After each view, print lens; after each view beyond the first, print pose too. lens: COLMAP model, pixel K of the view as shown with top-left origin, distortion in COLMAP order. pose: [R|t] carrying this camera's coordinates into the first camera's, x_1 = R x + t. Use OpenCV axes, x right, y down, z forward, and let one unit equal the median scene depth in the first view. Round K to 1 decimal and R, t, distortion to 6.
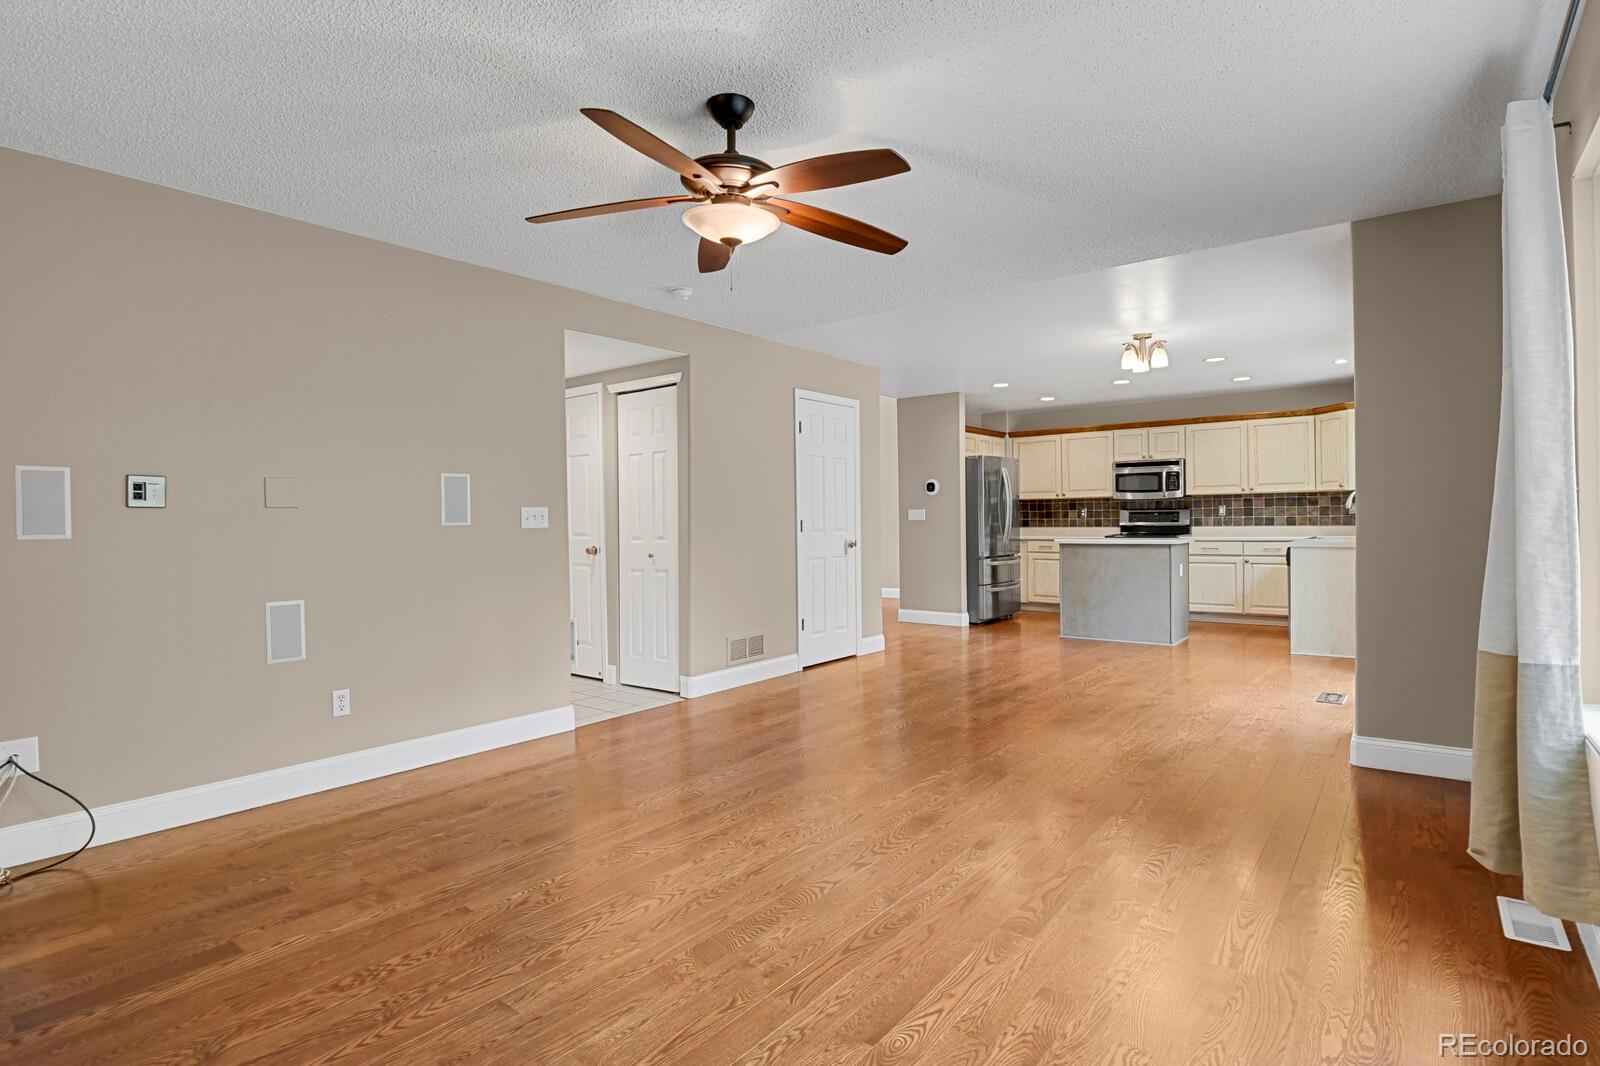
lens RADIAL K [[788.6, 0, 823.6], [0, 788.6, 533.7], [0, 0, 1]] dist [-0.015201, -0.009832]
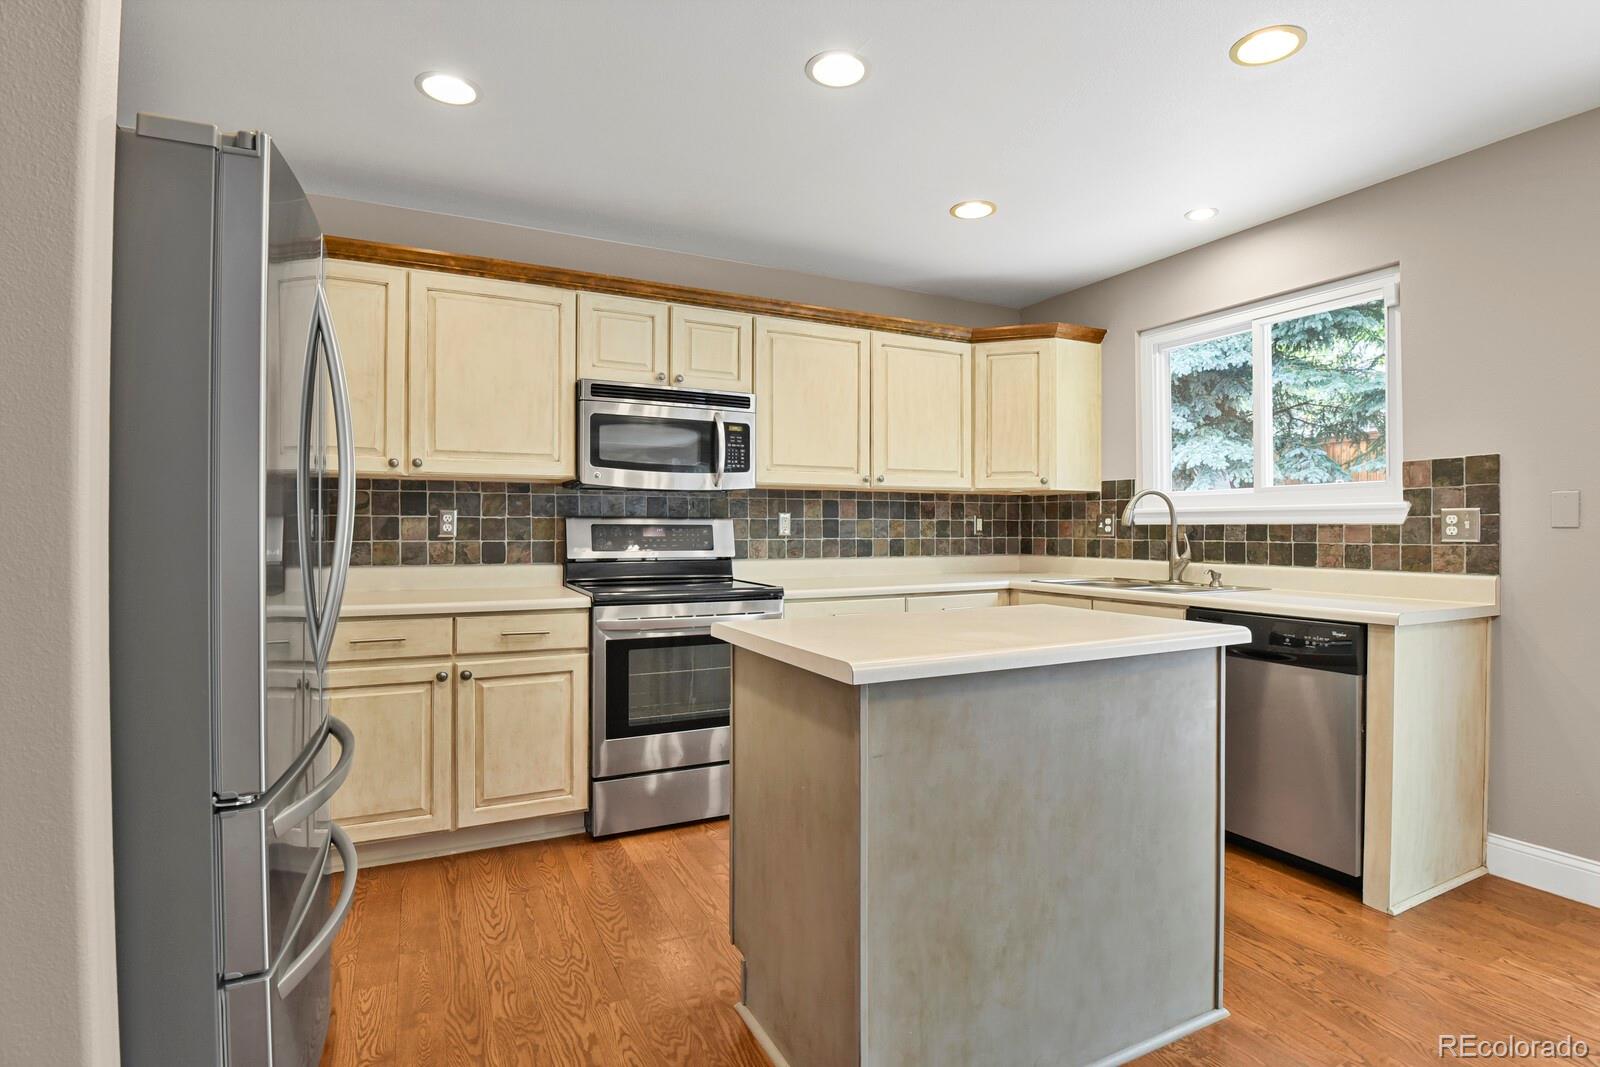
lens RADIAL K [[788.6, 0, 819.7], [0, 788.6, 523.9], [0, 0, 1]] dist [-0.015201, -0.009832]
pose [[0.436016, 0.021452, 0.899683, 0.110995], [0.009226, 0.999557, -0.028305, -0.017470], [-0.899892, 0.020641, 0.435624, 0.819592]]
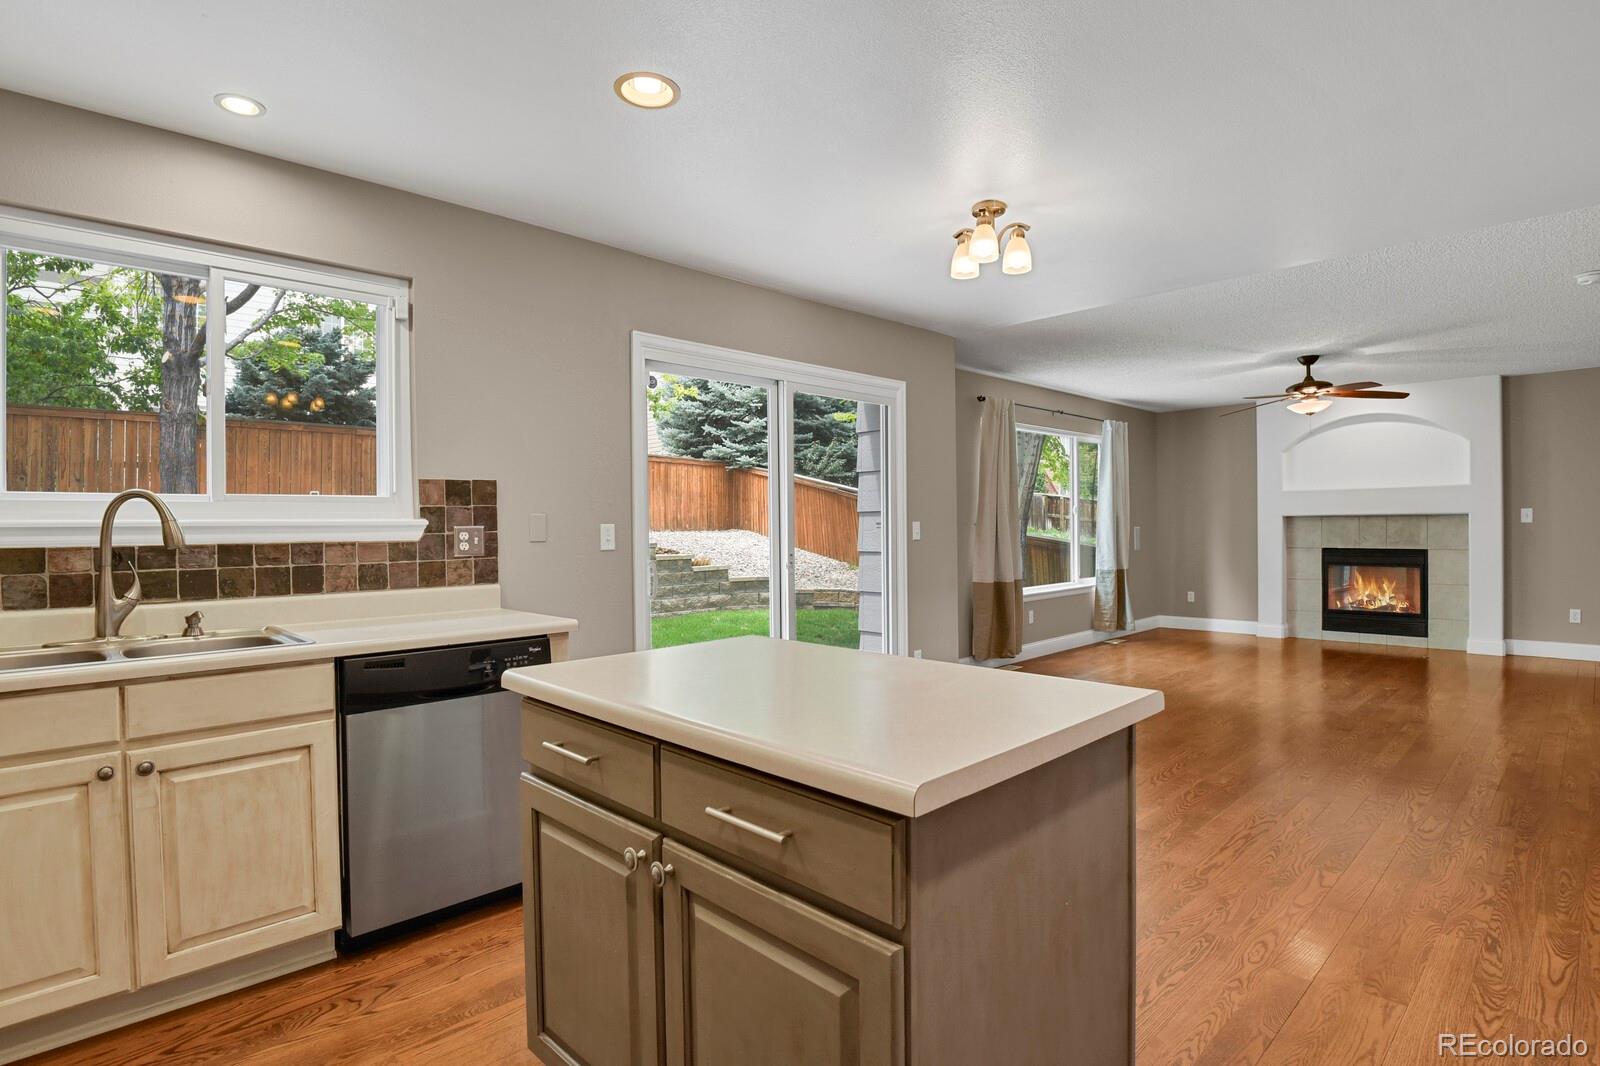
lens RADIAL K [[788.6, 0, 801.0], [0, 788.6, 533.1], [0, 0, 1]] dist [-0.015201, -0.009832]
pose [[-0.988054, 0.023484, 0.152307, 0.309076], [0.027961, 0.999236, 0.027320, -0.032913], [-0.151549, 0.031252, -0.987956, 1.055326]]
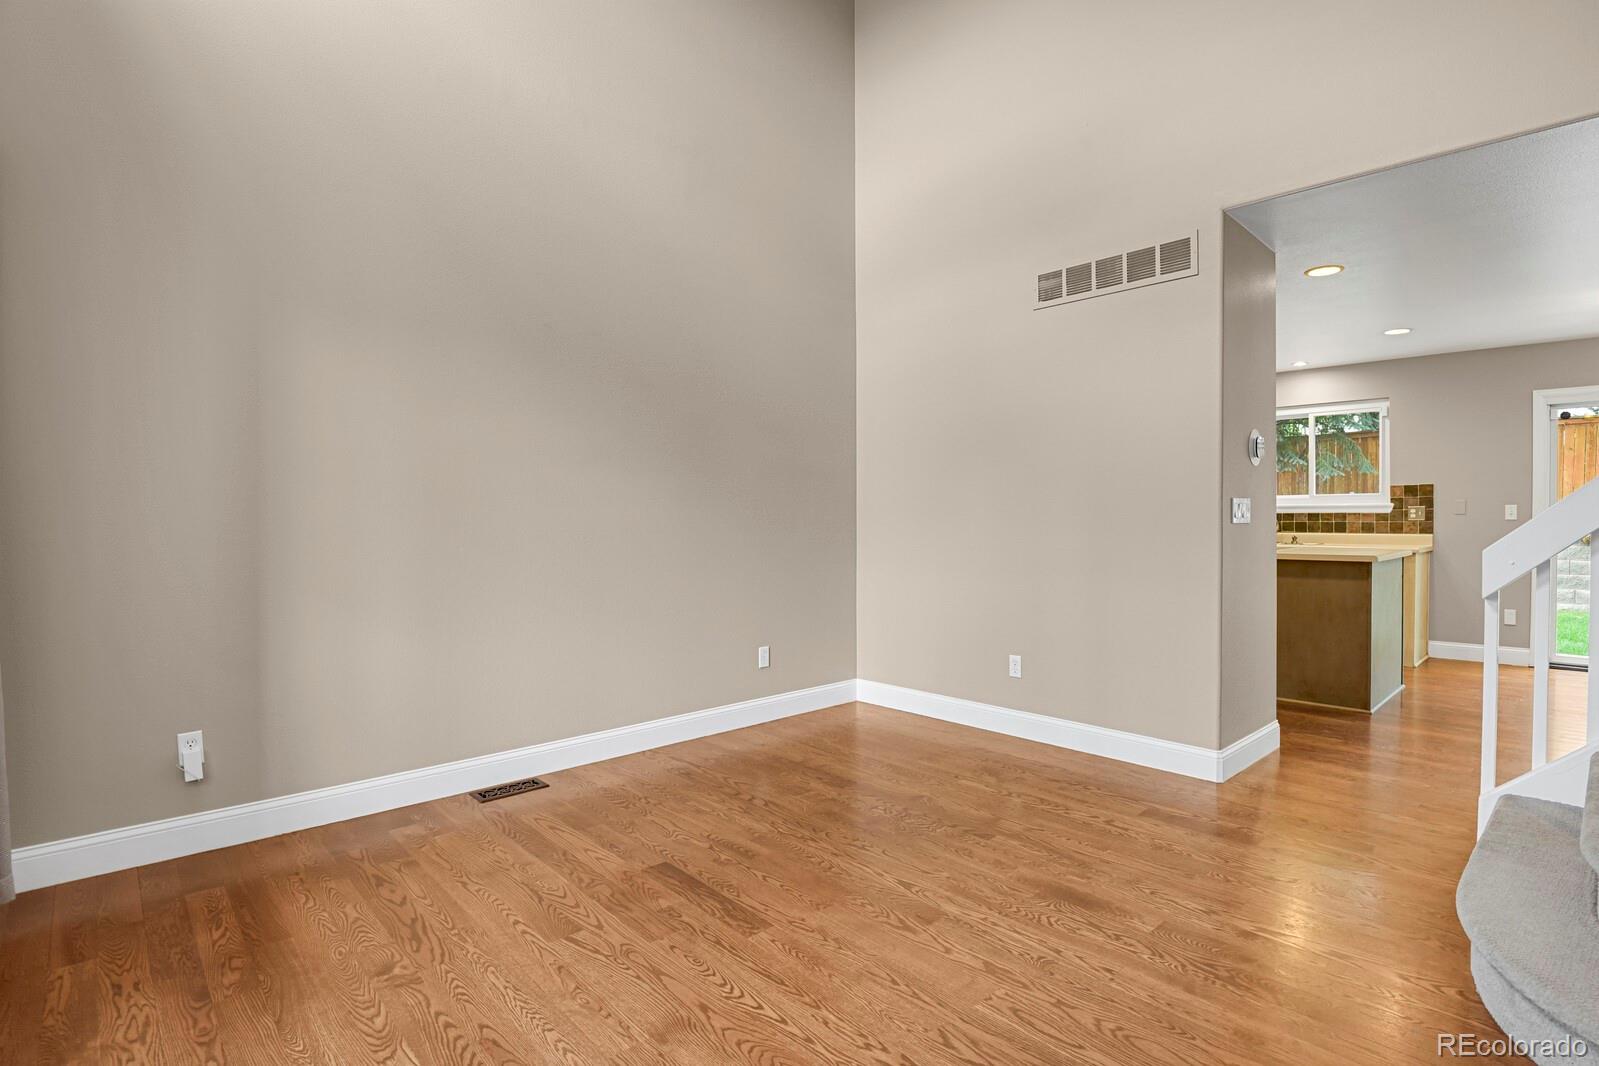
lens RADIAL K [[788.1, 0, 806.4], [0, 788.1, 524.0], [0, 0, 1]] dist [-0.015201, -0.009832]
pose [[0.178641, 0.004915, 0.983902, -0.344760], [0.019541, 0.999773, -0.008542, -0.018319], [-0.983720, 0.020753, 0.178504, 1.175278]]
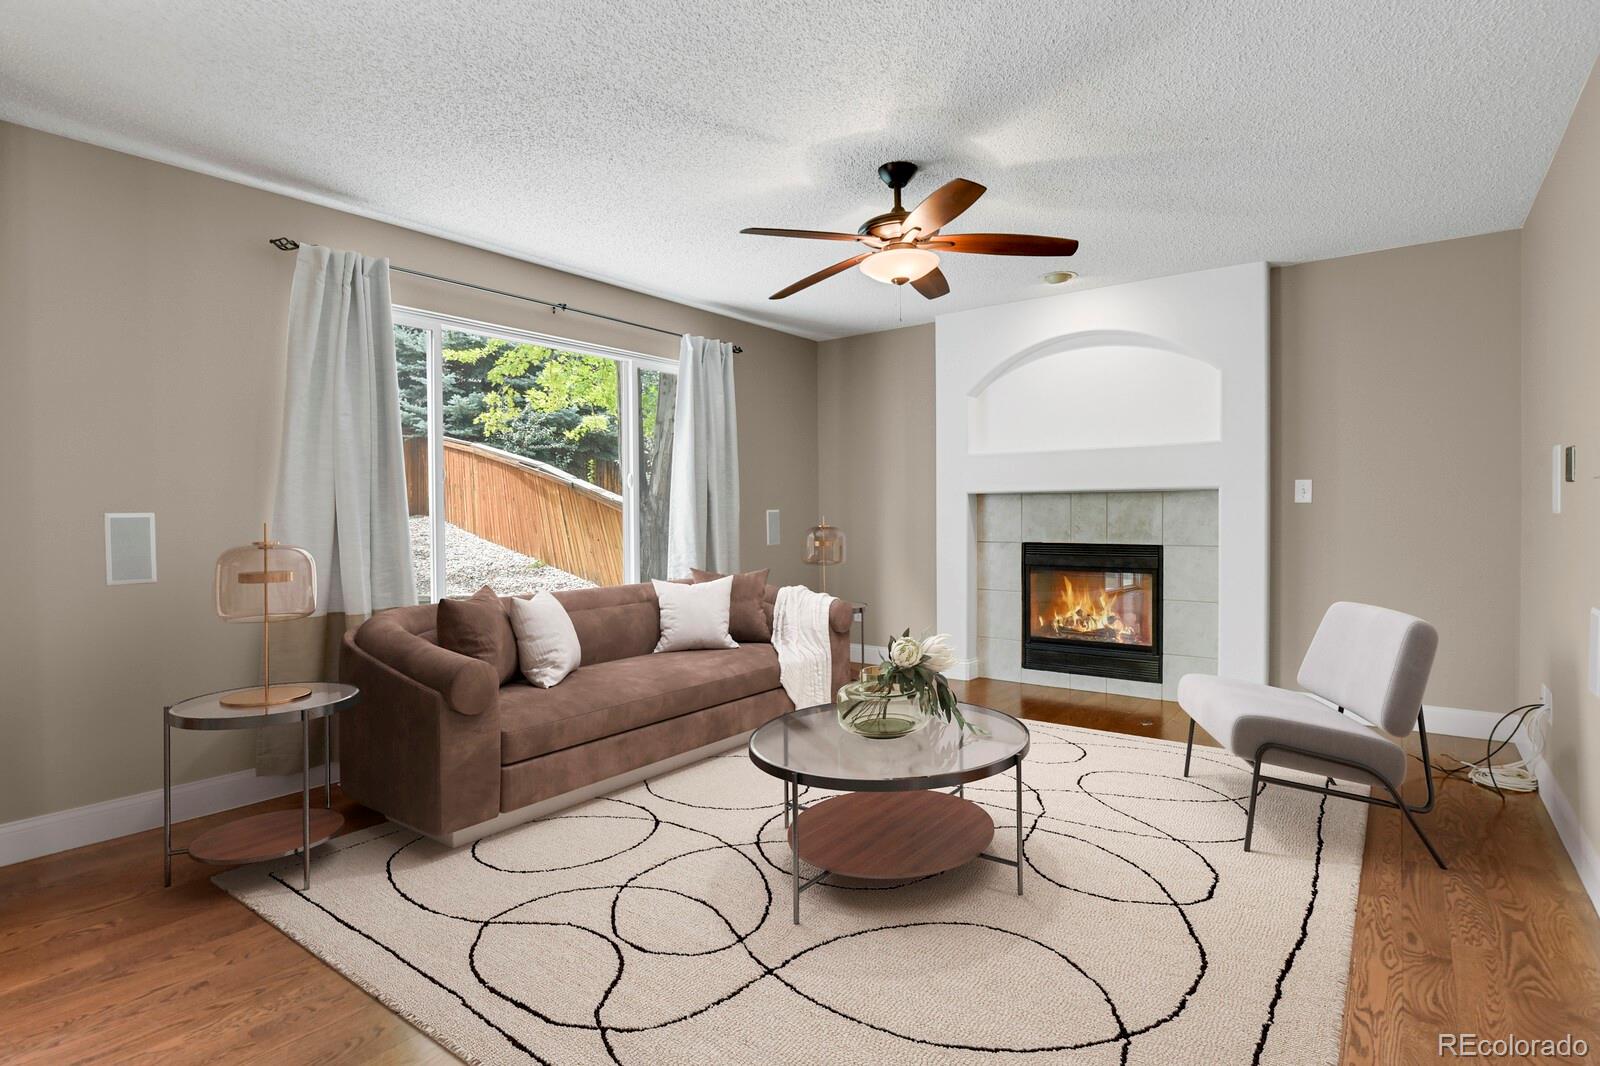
lens RADIAL K [[788.6, 0, 794.3], [0, 788.6, 531.2], [0, 0, 1]] dist [-0.015201, -0.009832]
pose [[-0.999725, 0.023310, -0.002743, 0.013446], [0.023164, 0.998732, 0.044689, -0.012237], [0.003781, 0.044614, -0.998997, 0.647902]]
